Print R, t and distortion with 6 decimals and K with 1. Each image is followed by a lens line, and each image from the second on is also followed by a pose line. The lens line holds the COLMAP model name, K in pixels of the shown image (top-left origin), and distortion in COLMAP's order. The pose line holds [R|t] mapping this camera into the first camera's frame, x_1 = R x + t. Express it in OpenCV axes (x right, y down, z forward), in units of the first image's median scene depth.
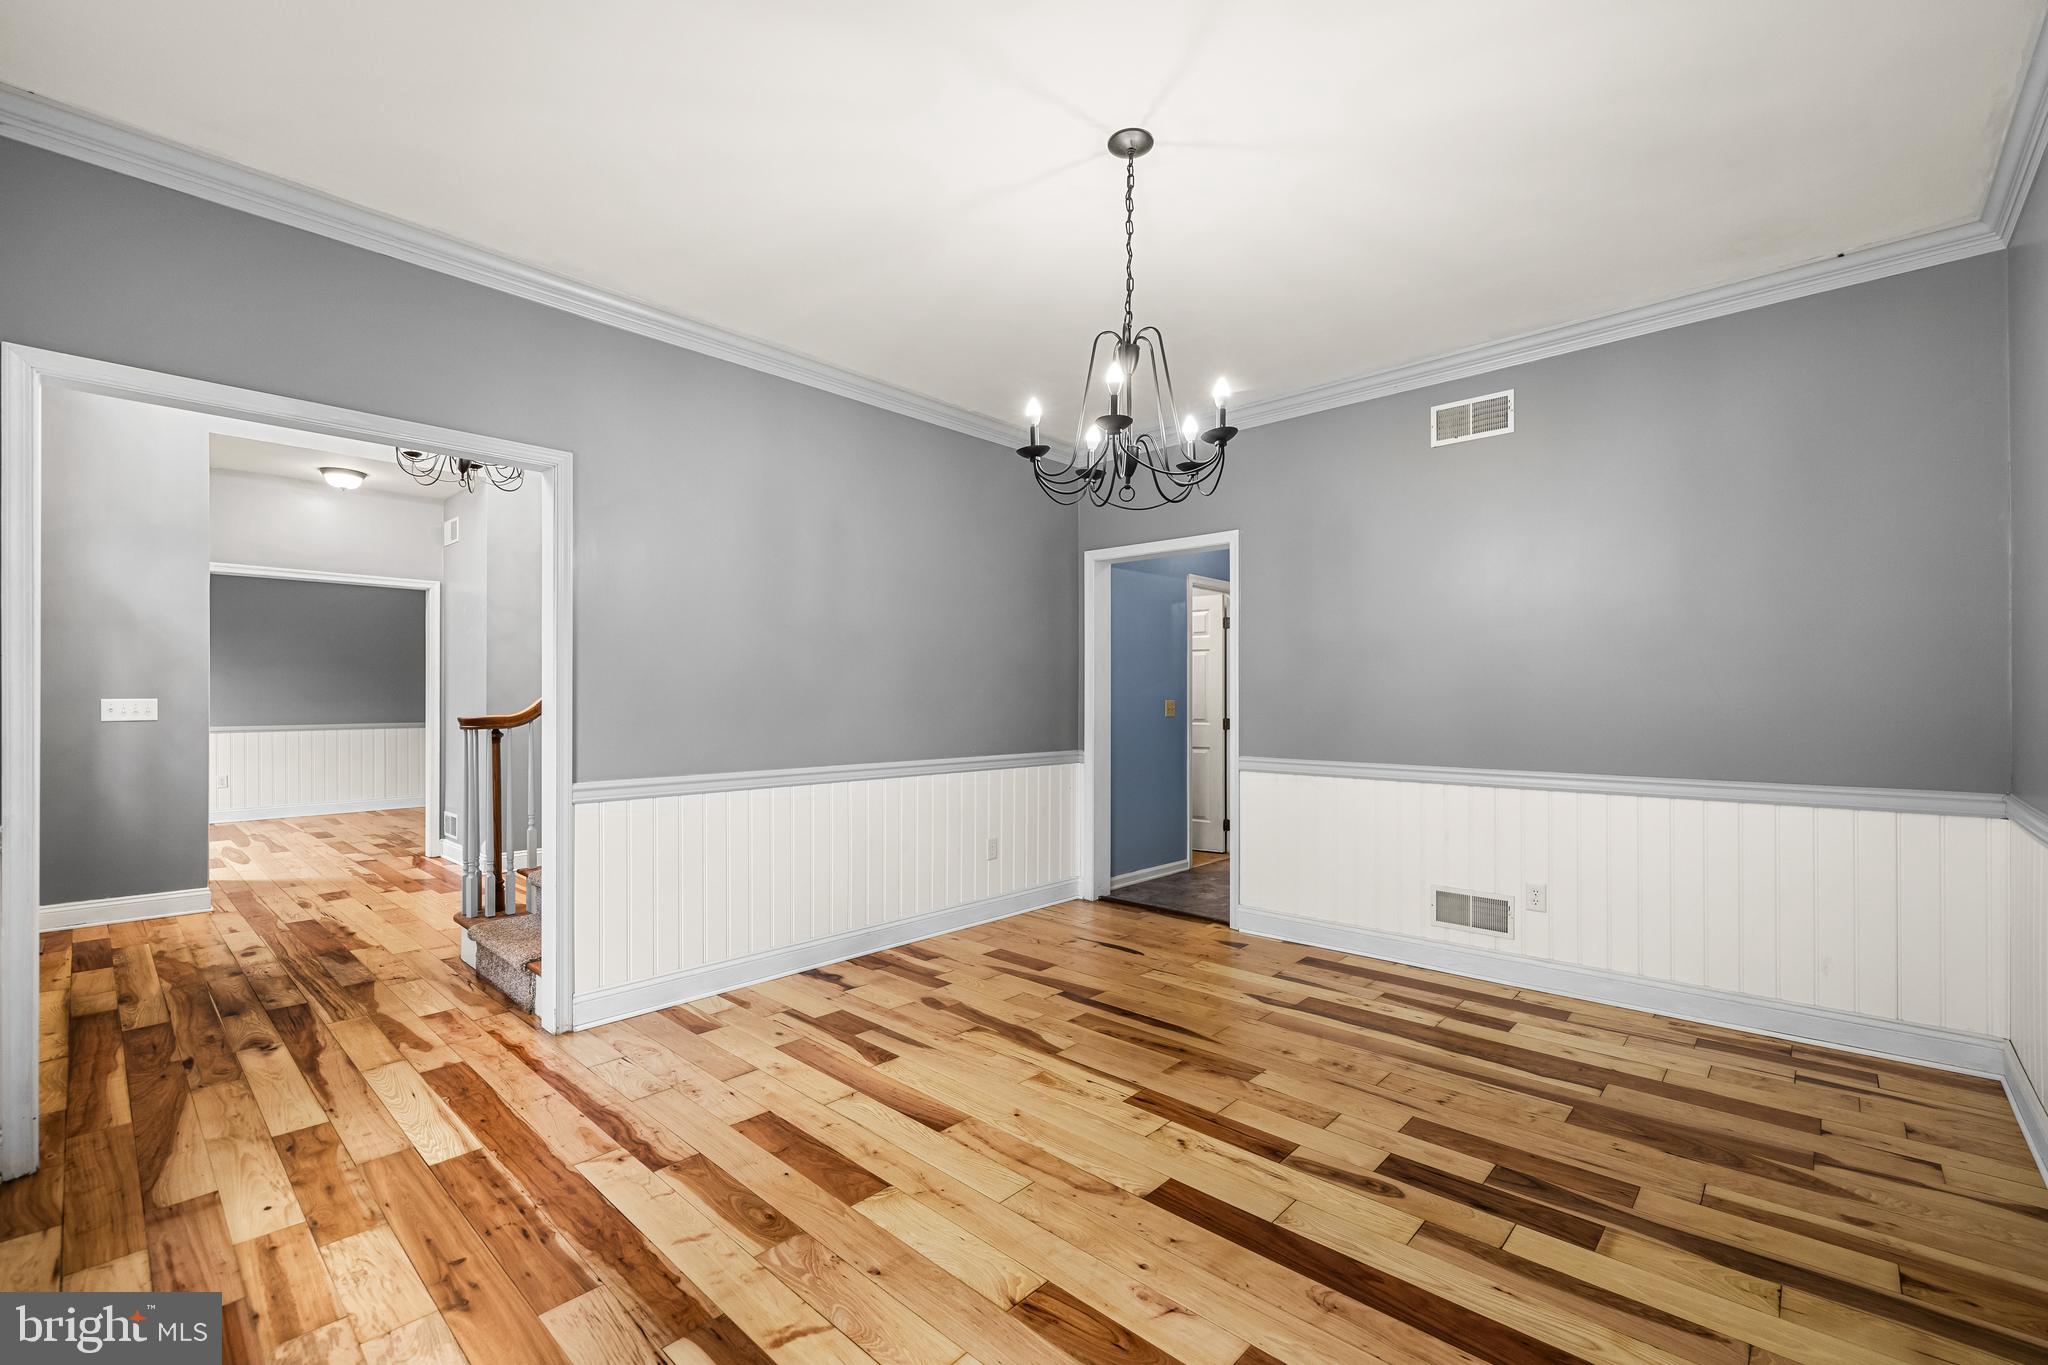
lens RADIAL K [[868.1, 0, 1024.5], [0, 868.1, 687.5], [0, 0, 1]] dist [0.002294, 0.000452]
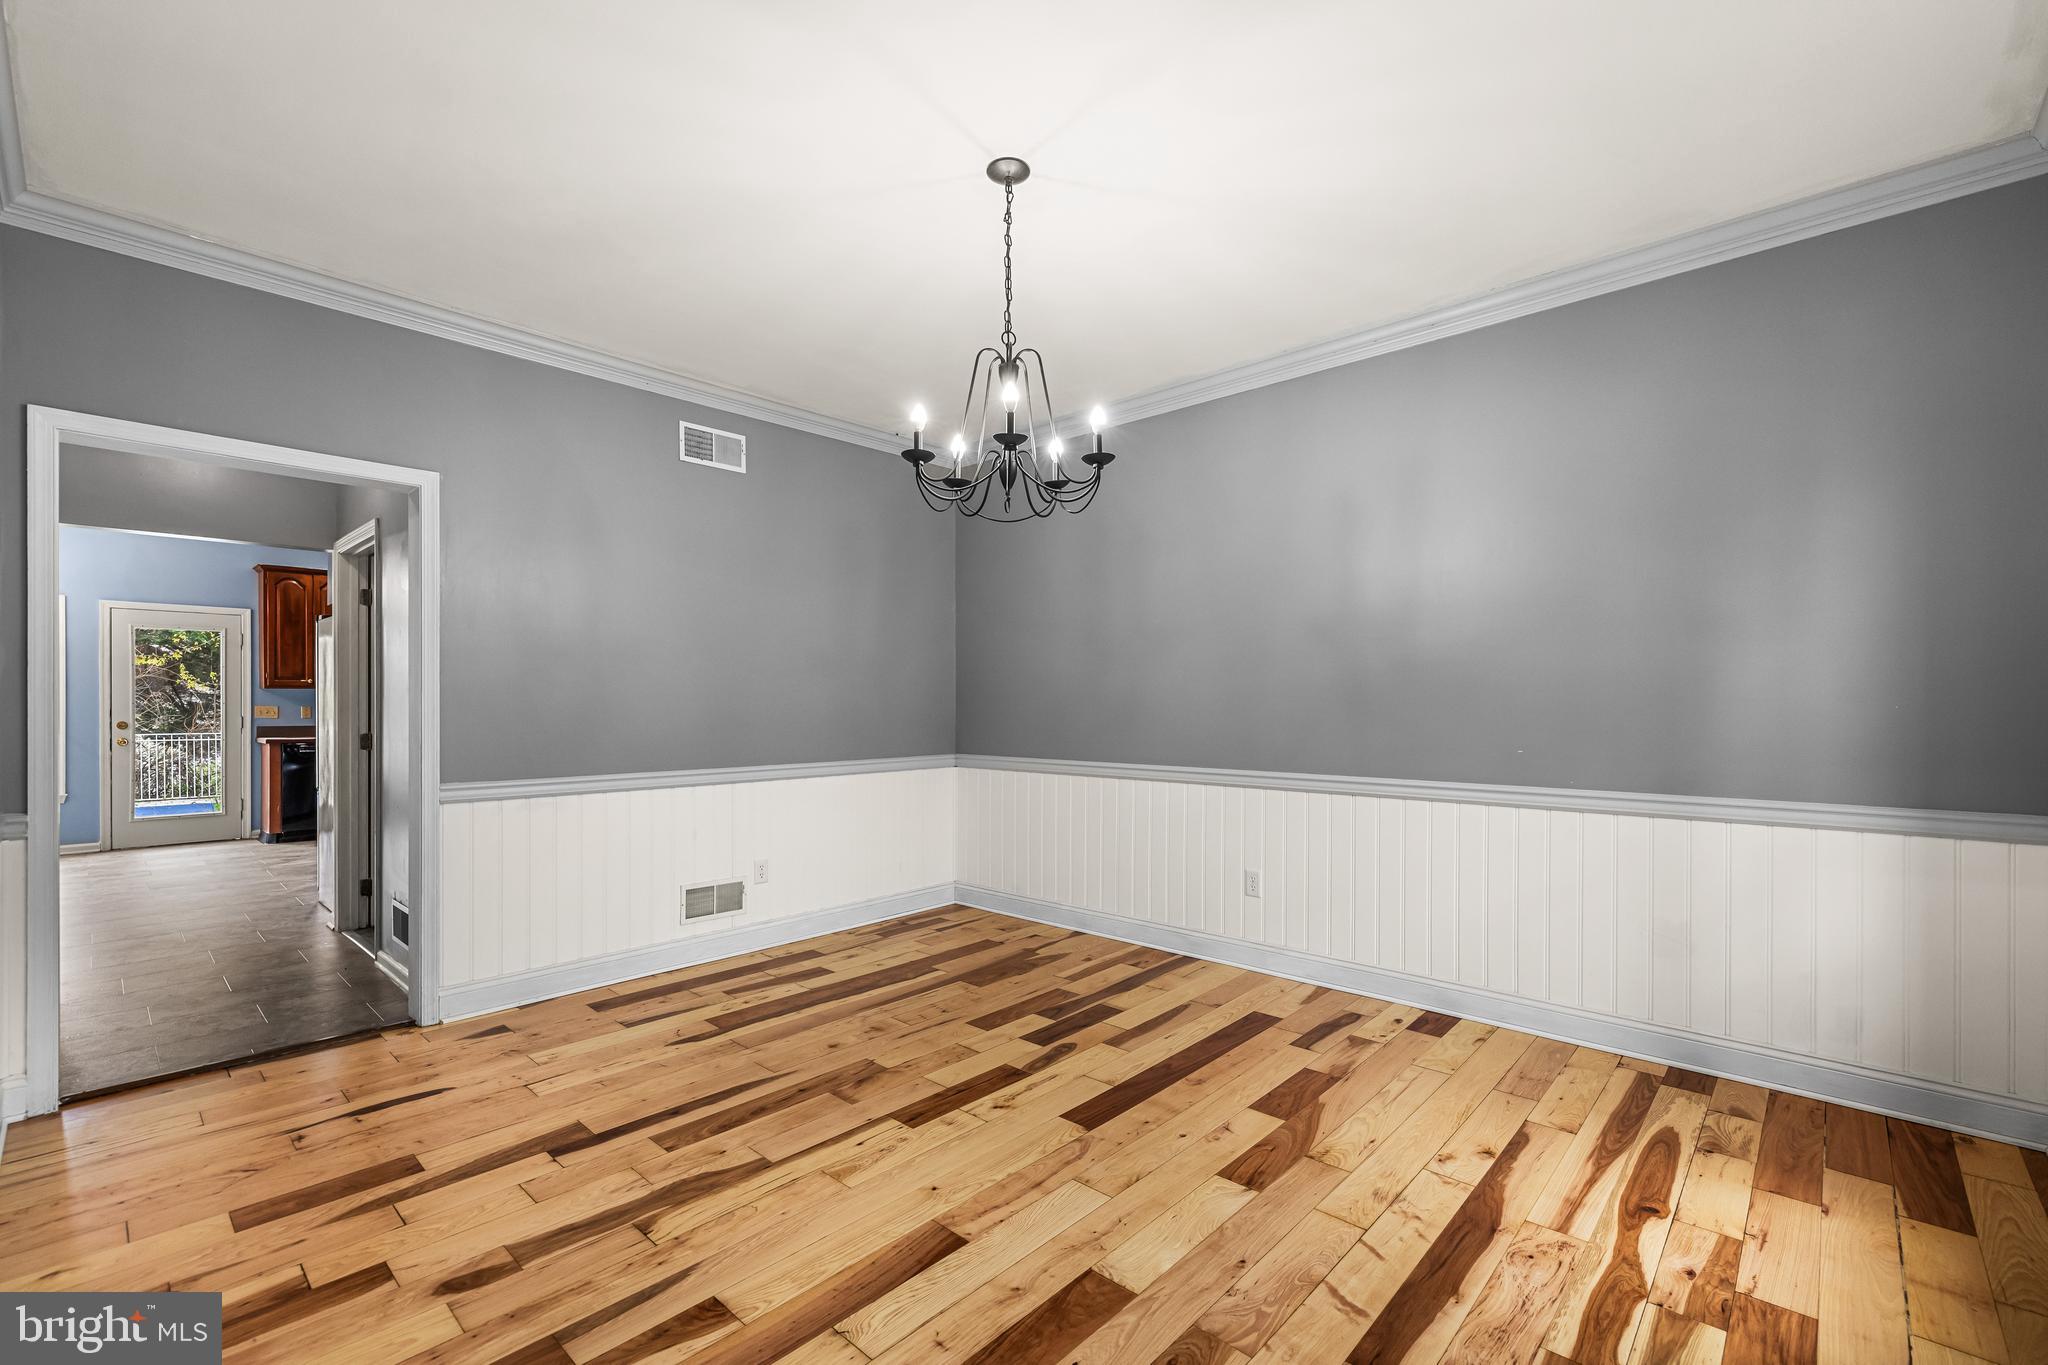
lens RADIAL K [[875.9, 0, 1020.8], [0, 875.9, 704.6], [0, 0, 1]] dist [0.001858, 0.000253]
pose [[0.005094, 0.001039, 0.999986, -0.721639], [-0.009924, 0.999950, -0.000988, 0.011988], [-0.999938, -0.009919, 0.005104, 0.756191]]
